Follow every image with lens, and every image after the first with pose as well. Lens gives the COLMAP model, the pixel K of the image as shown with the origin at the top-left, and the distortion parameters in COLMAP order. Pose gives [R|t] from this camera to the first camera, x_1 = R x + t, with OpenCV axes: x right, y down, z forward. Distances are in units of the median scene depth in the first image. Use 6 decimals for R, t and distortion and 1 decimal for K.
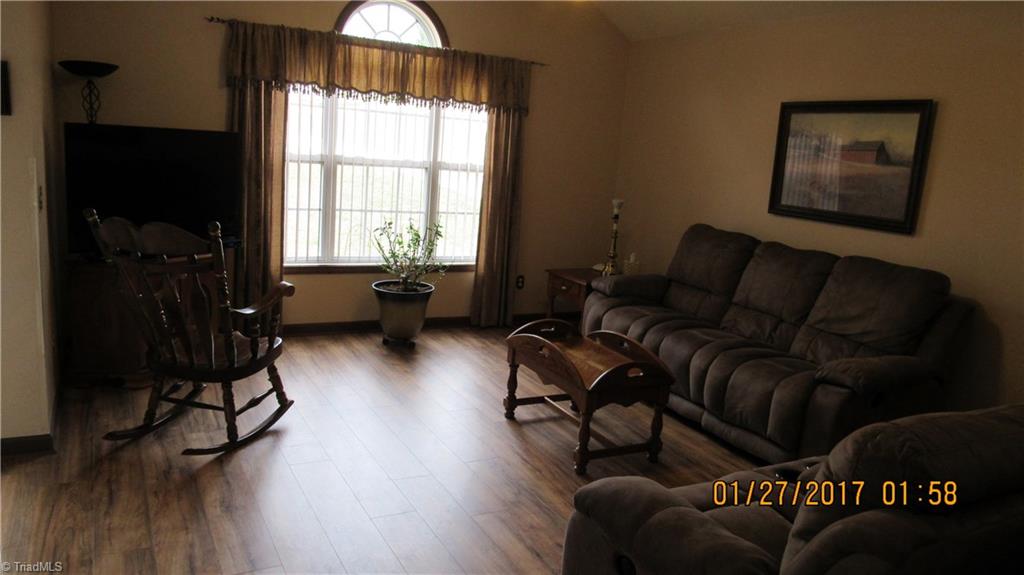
lens RADIAL K [[729.0, 0, 512.0], [0, 729.0, 287.5], [0, 0, 1]] dist [-0.024292, 0.003323]
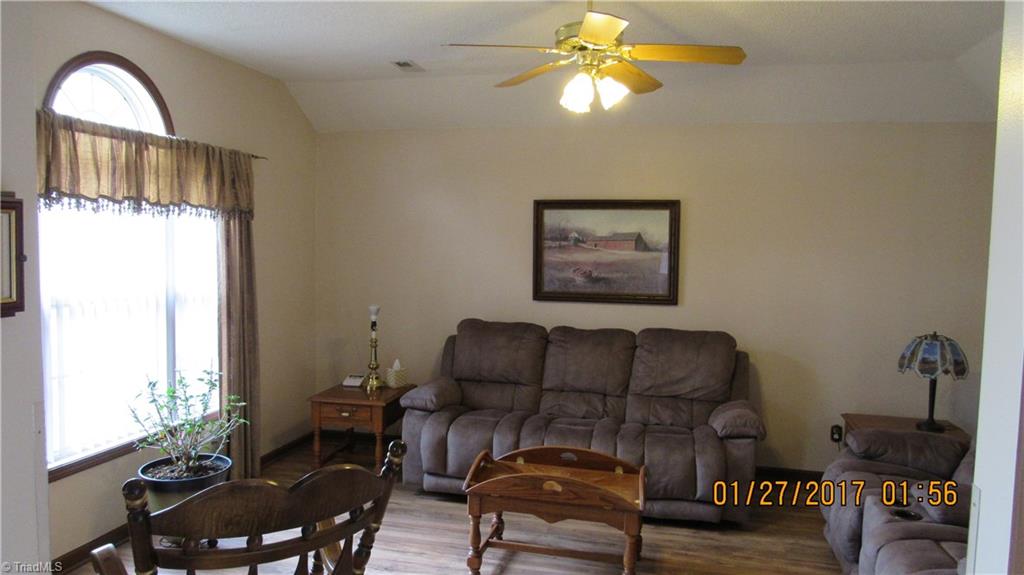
lens RADIAL K [[729.0, 0, 512.0], [0, 729.0, 287.5], [0, 0, 1]] dist [-0.024292, 0.003323]
pose [[0.667181, -0.114109, 0.736104, -0.451019], [0.178543, 0.983888, -0.009306, -0.113362], [-0.723182, 0.137635, 0.676805, 0.276975]]
